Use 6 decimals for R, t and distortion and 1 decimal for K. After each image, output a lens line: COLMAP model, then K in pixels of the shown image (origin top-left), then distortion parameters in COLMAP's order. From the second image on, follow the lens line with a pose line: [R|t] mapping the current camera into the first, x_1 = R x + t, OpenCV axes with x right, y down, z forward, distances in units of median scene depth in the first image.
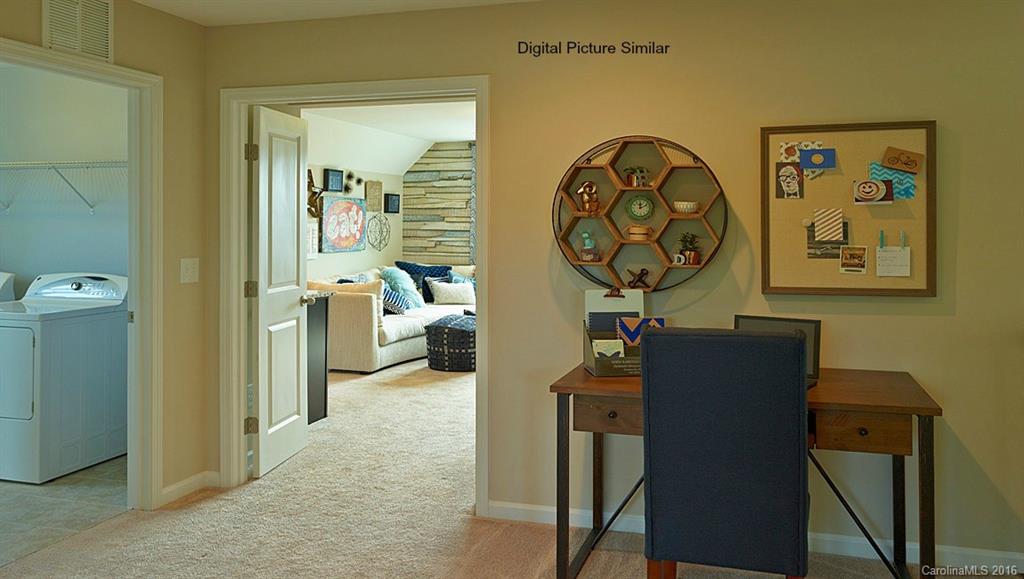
lens RADIAL K [[803.2, 0, 542.4], [0, 803.2, 248.4], [0, 0, 1]] dist [0.008892, 0.004169]
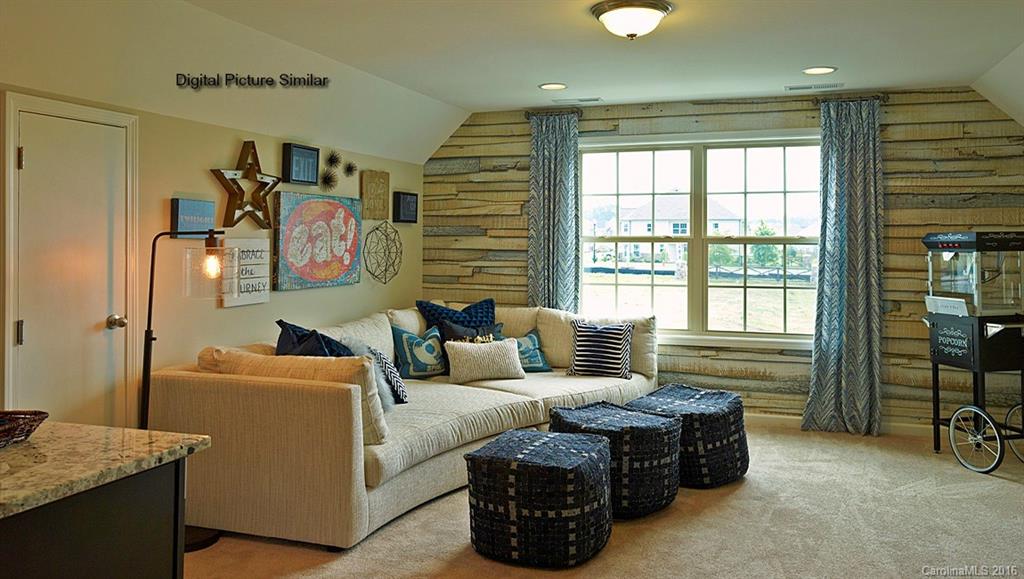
lens RADIAL K [[772.2, 0, 509.3], [0, 772.2, 255.0], [0, 0, 1]] dist [0.008724, 0.001436]
pose [[0.997429, 0.000864, -0.071659, -0.069831], [-0.001635, 0.999941, -0.010708, -0.013760], [0.071646, 0.010798, 0.997372, 0.450466]]
